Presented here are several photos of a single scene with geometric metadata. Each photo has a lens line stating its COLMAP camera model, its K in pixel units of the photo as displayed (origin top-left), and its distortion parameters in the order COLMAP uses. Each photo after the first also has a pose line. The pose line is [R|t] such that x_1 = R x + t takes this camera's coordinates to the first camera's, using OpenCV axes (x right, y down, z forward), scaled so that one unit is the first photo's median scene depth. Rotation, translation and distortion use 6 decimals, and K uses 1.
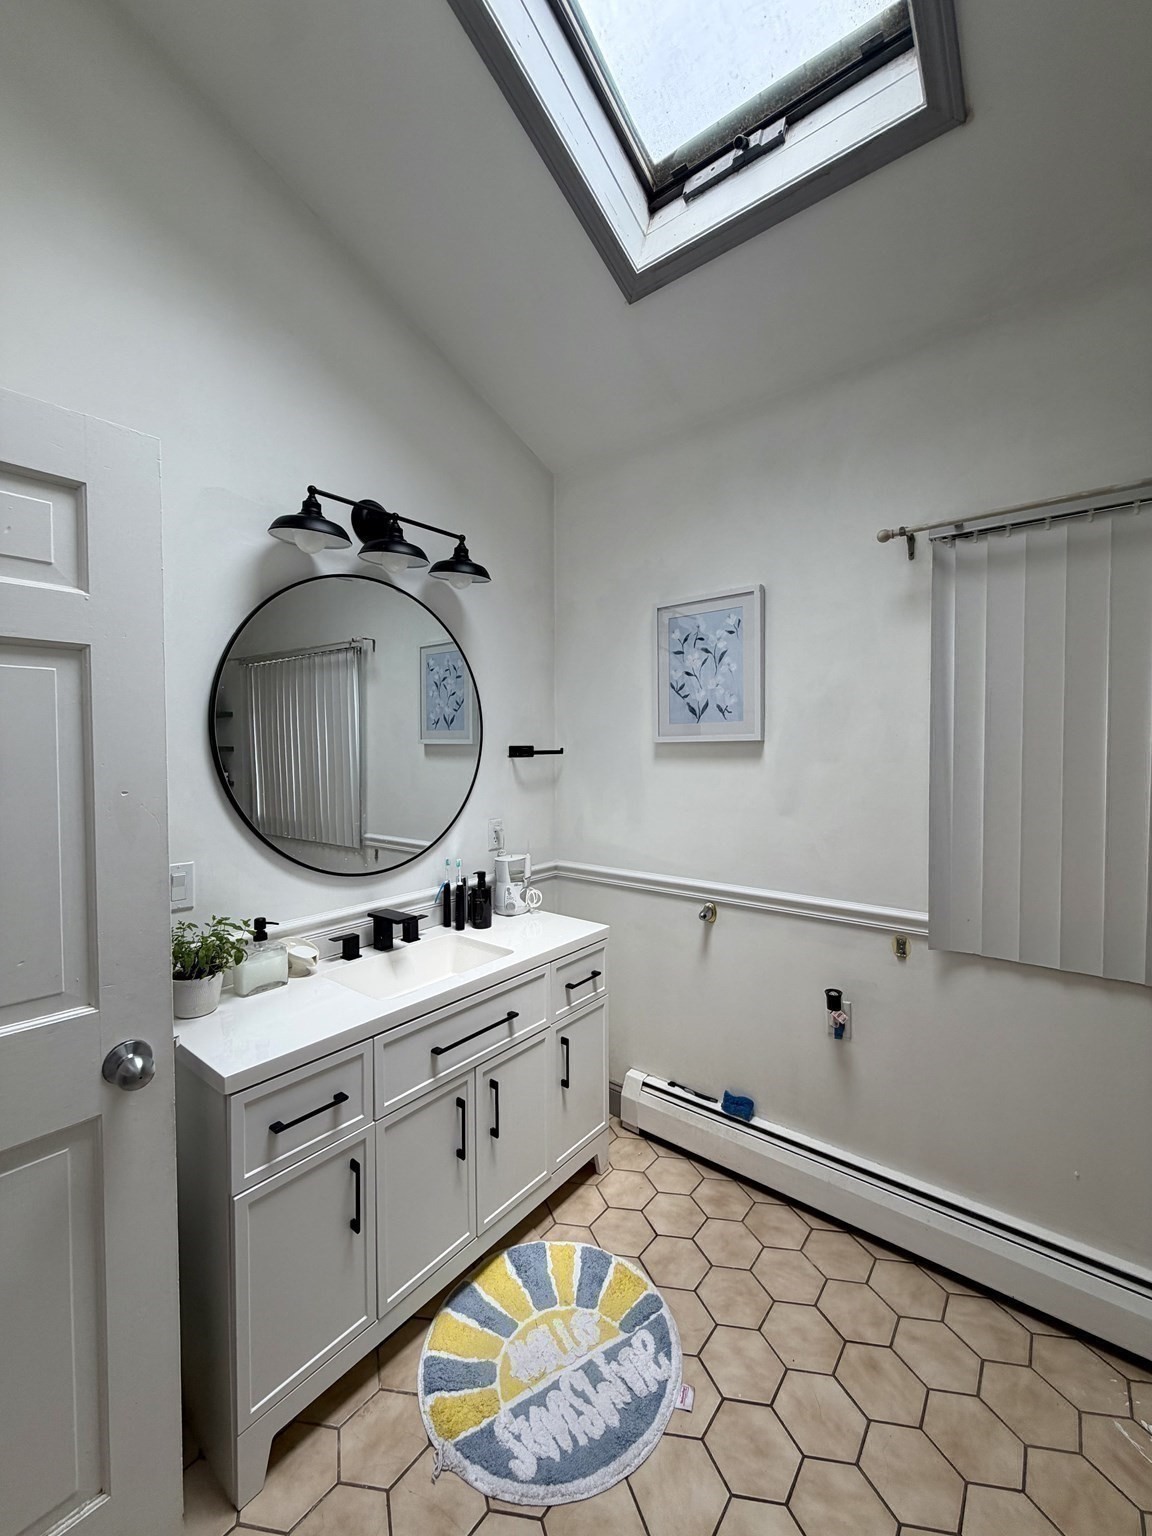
lens RADIAL K [[614.2, 0, 576.0], [0, 614.2, 768.0], [0, 0, 1]] dist [0.001332, 0.000056]
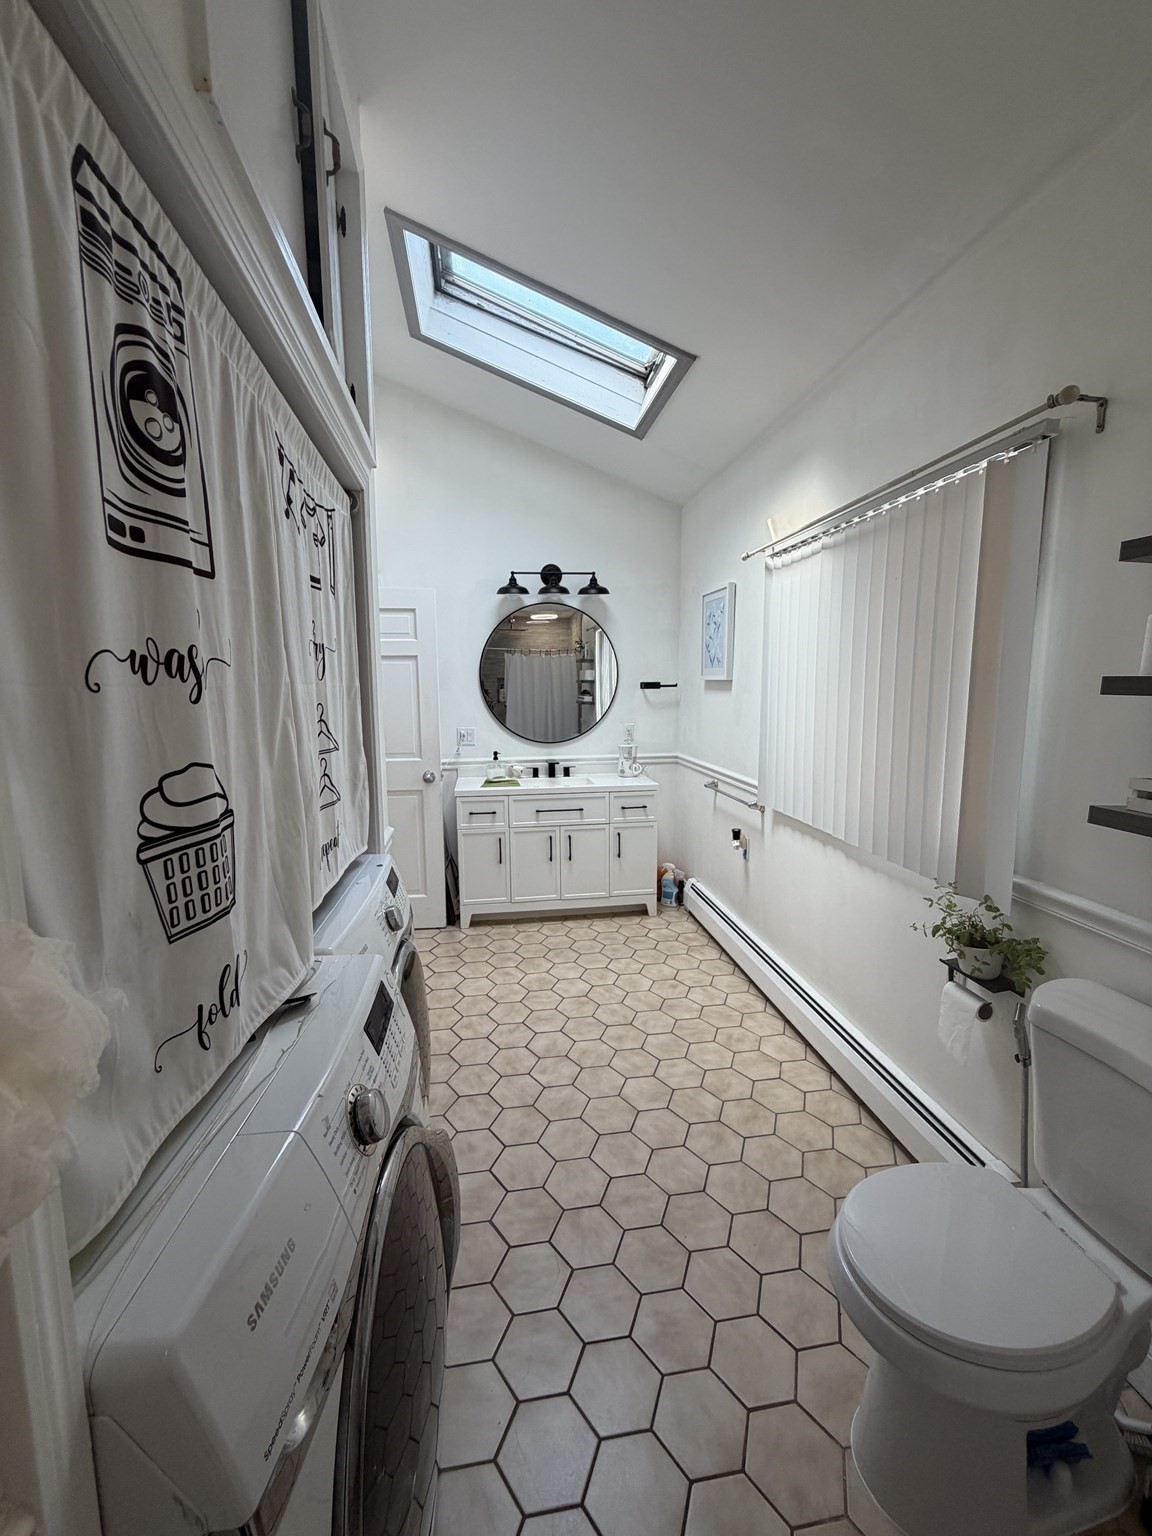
lens RADIAL K [[614.2, 0, 576.0], [0, 614.2, 768.0], [0, 0, 1]] dist [0.001332, 0.000056]
pose [[0.734757, 0.093631, -0.671837, 1.160947], [-0.018487, 0.992824, 0.118147, 0.004332], [0.678078, -0.074389, 0.731215, -0.506160]]
